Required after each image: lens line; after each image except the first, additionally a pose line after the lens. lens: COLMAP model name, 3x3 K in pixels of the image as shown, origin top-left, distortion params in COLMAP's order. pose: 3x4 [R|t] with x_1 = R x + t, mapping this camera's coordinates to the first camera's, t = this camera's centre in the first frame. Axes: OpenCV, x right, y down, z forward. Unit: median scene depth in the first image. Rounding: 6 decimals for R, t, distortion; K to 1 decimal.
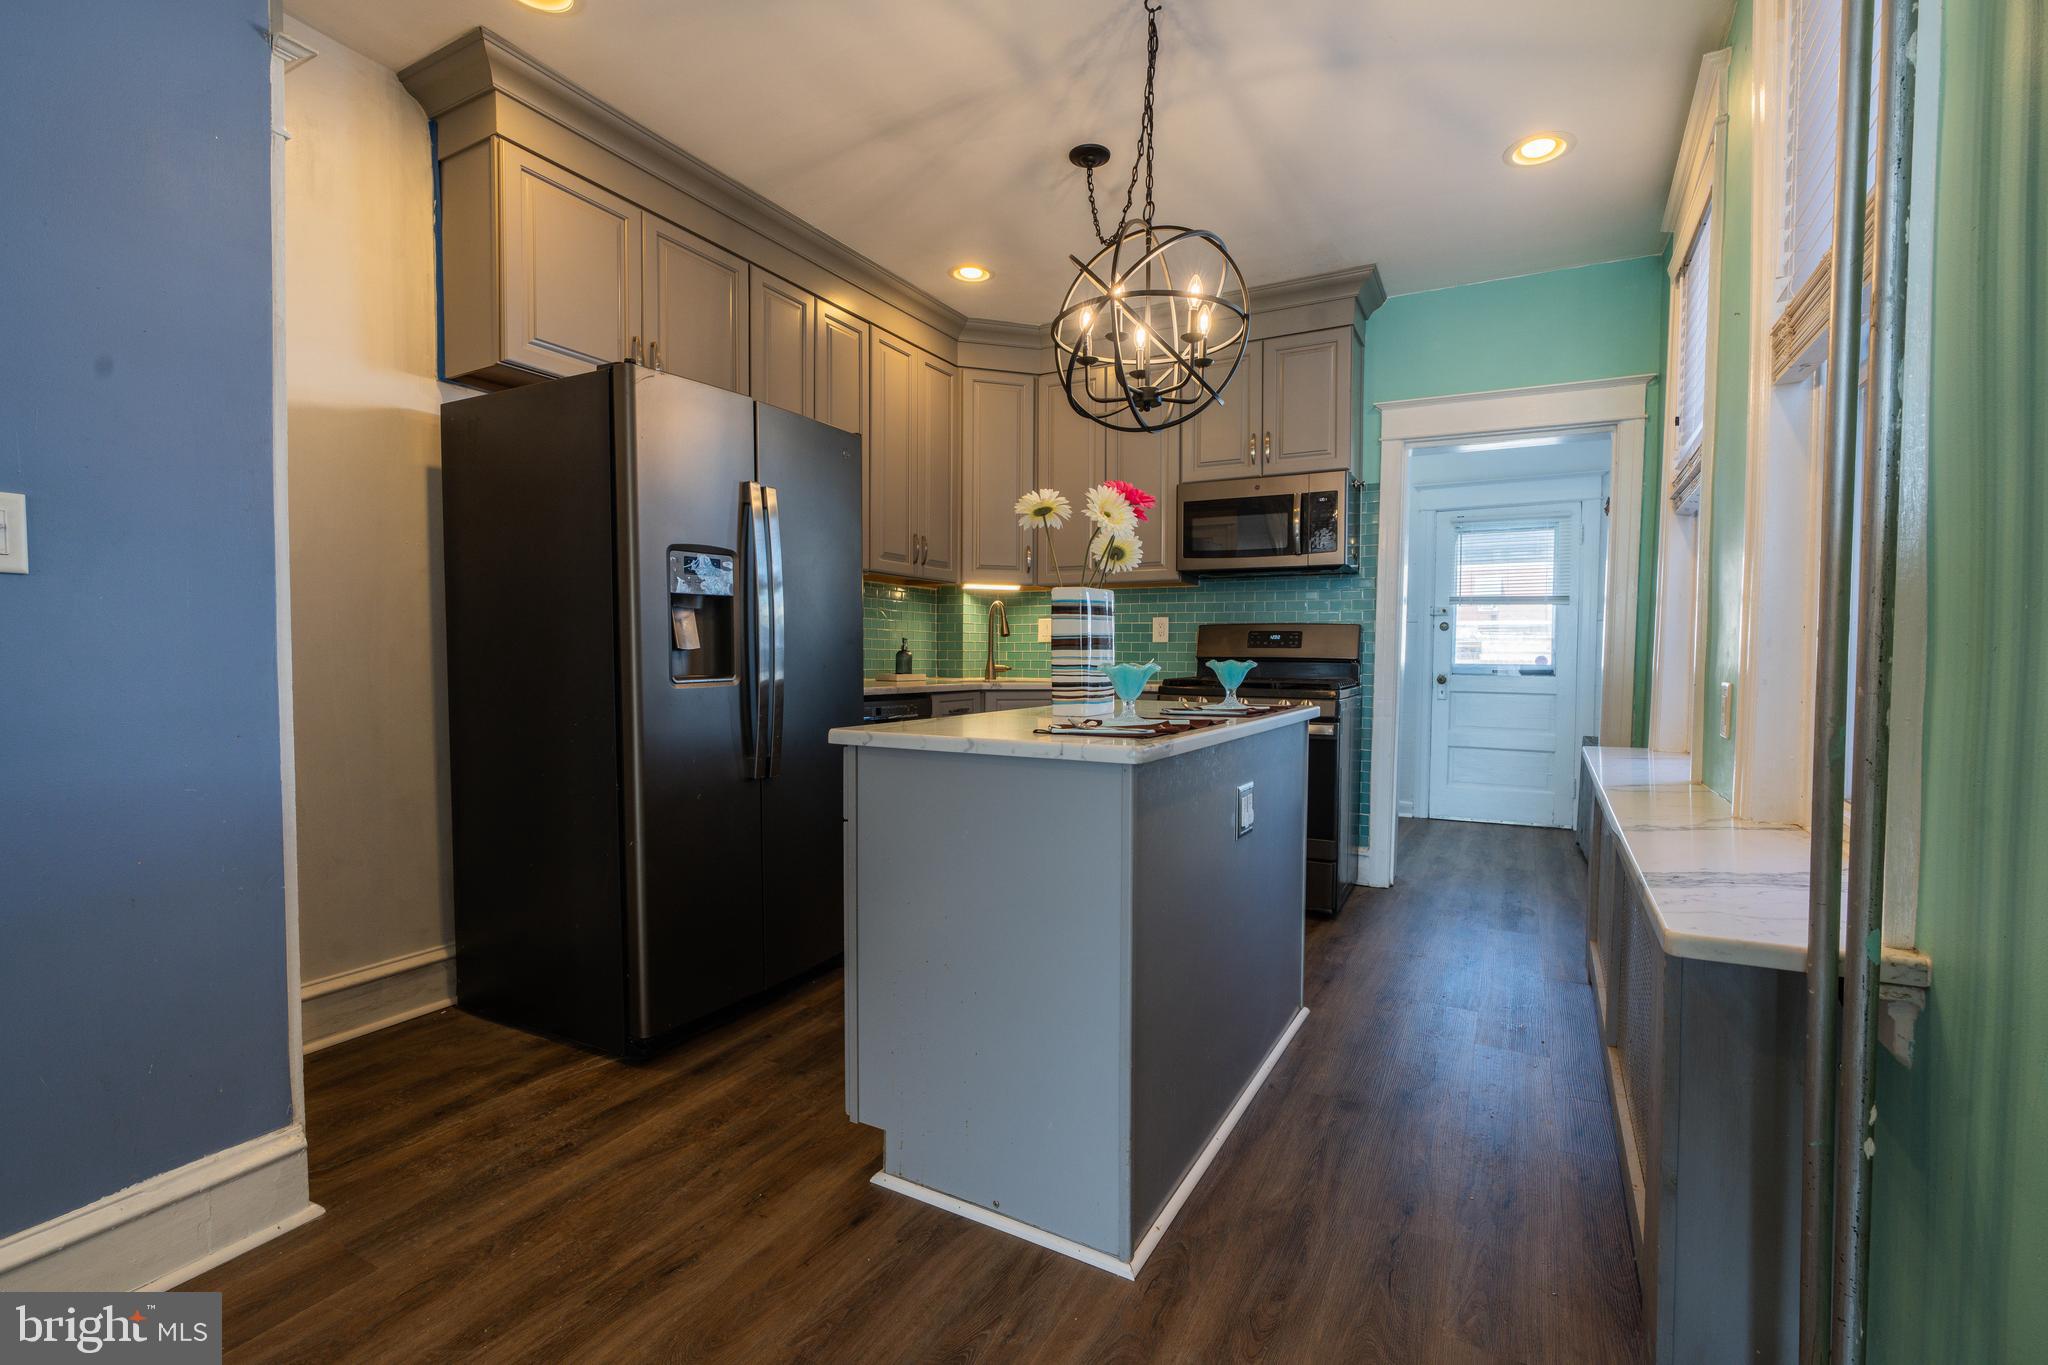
lens RADIAL K [[914.0, 0, 1025.5], [0, 914.0, 683.1], [0, 0, 1]] dist [-0.005367, 0.002591]
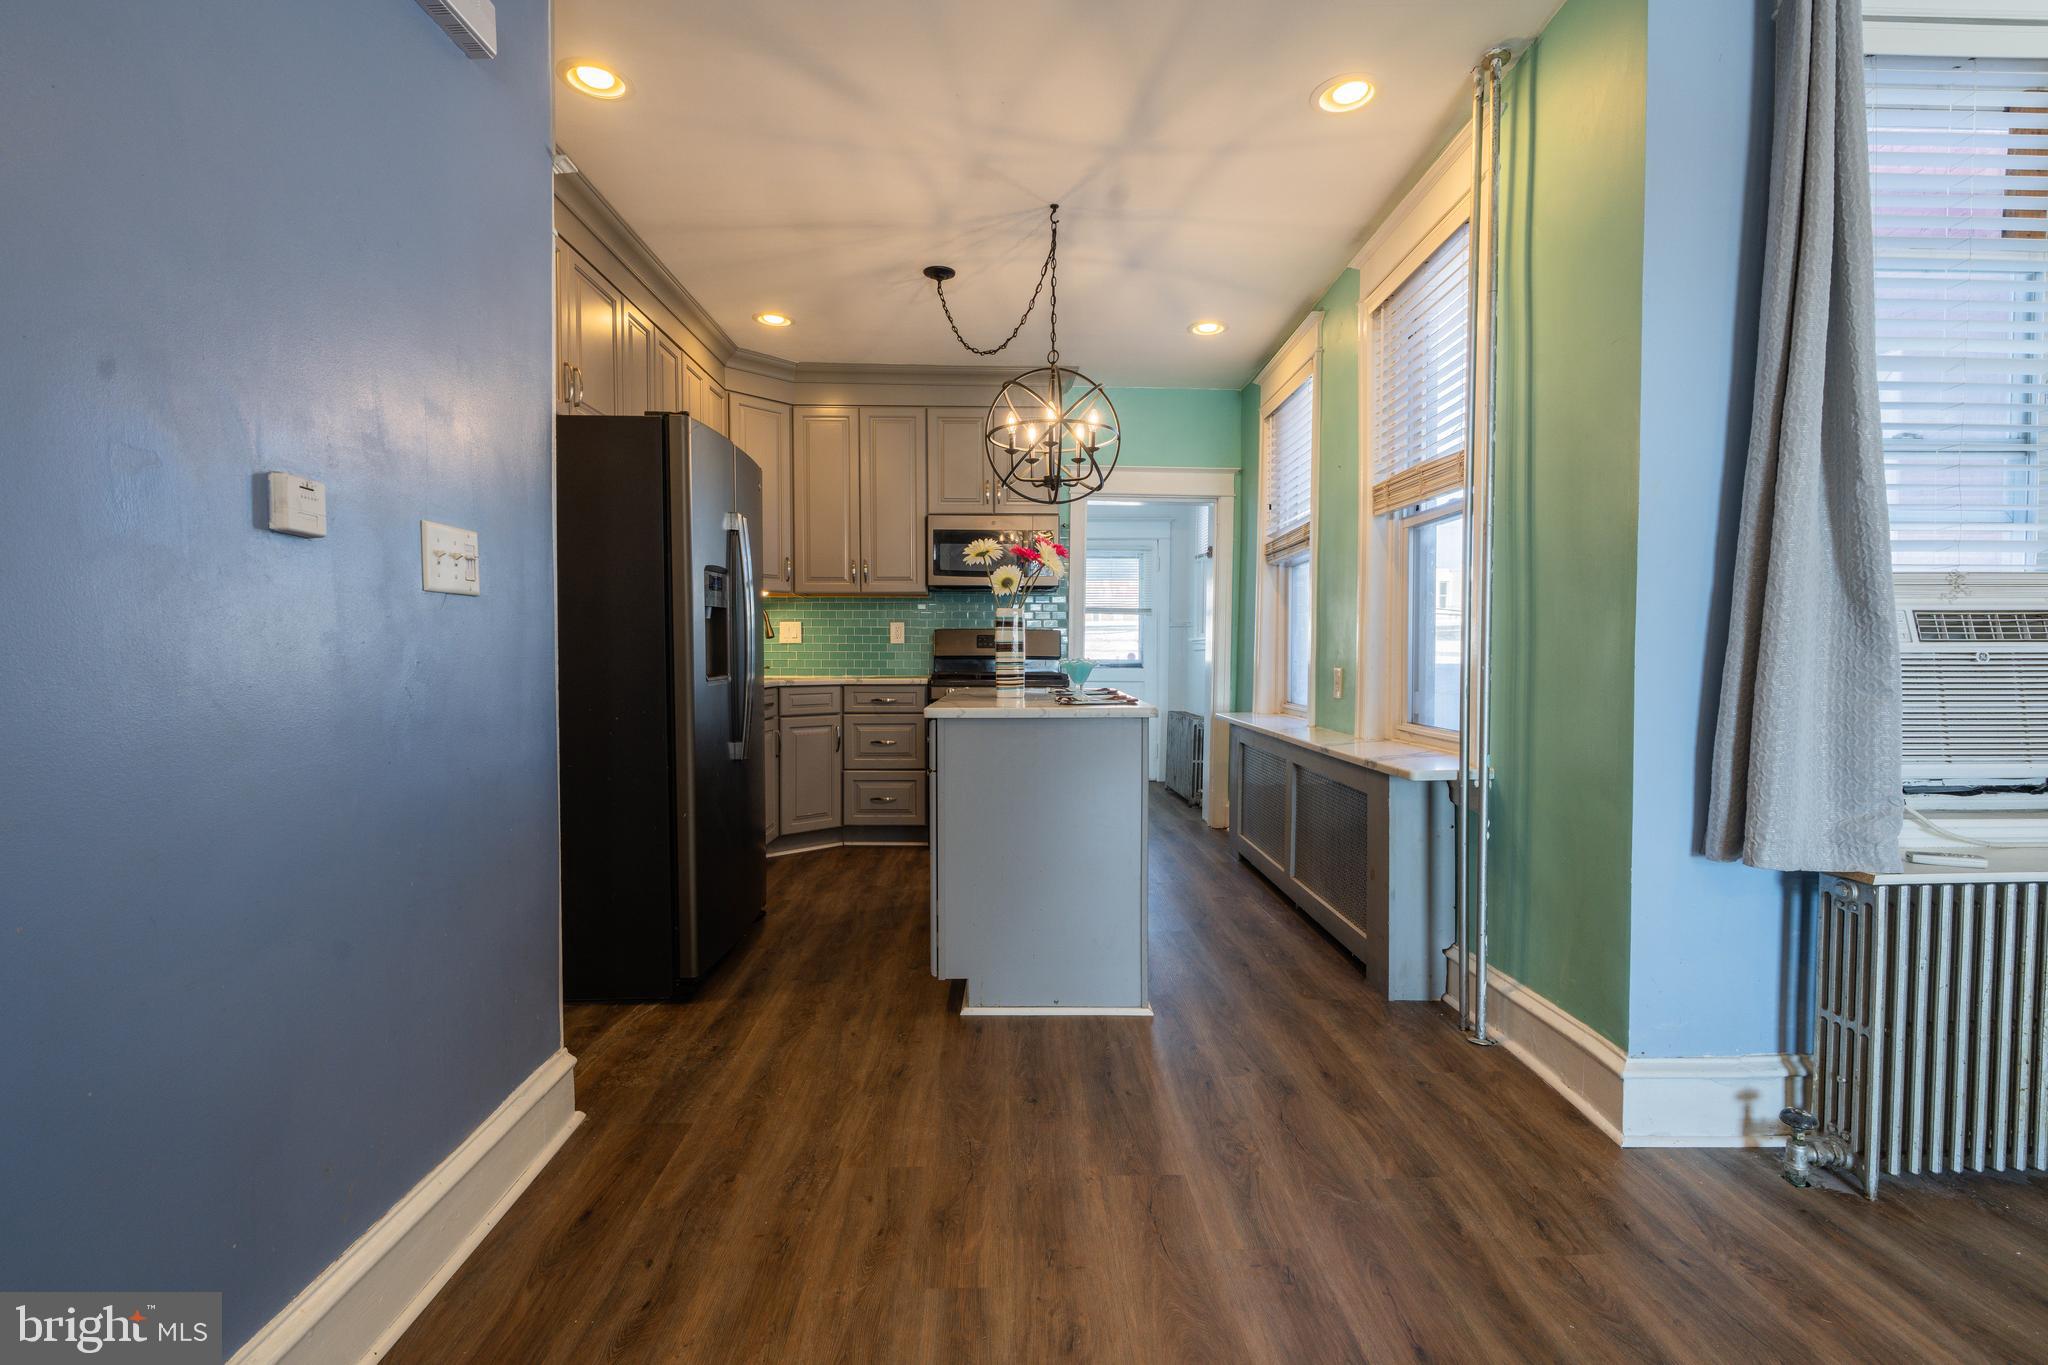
lens RADIAL K [[914.0, 0, 1046.8], [0, 914.0, 680.9], [0, 0, 1]] dist [-0.005367, 0.002591]
pose [[0.864844, -0.020478, 0.501623, -0.601992], [0.020457, 0.999775, 0.005543, 0.003048], [-0.501624, 0.005468, 0.865068, -0.265911]]
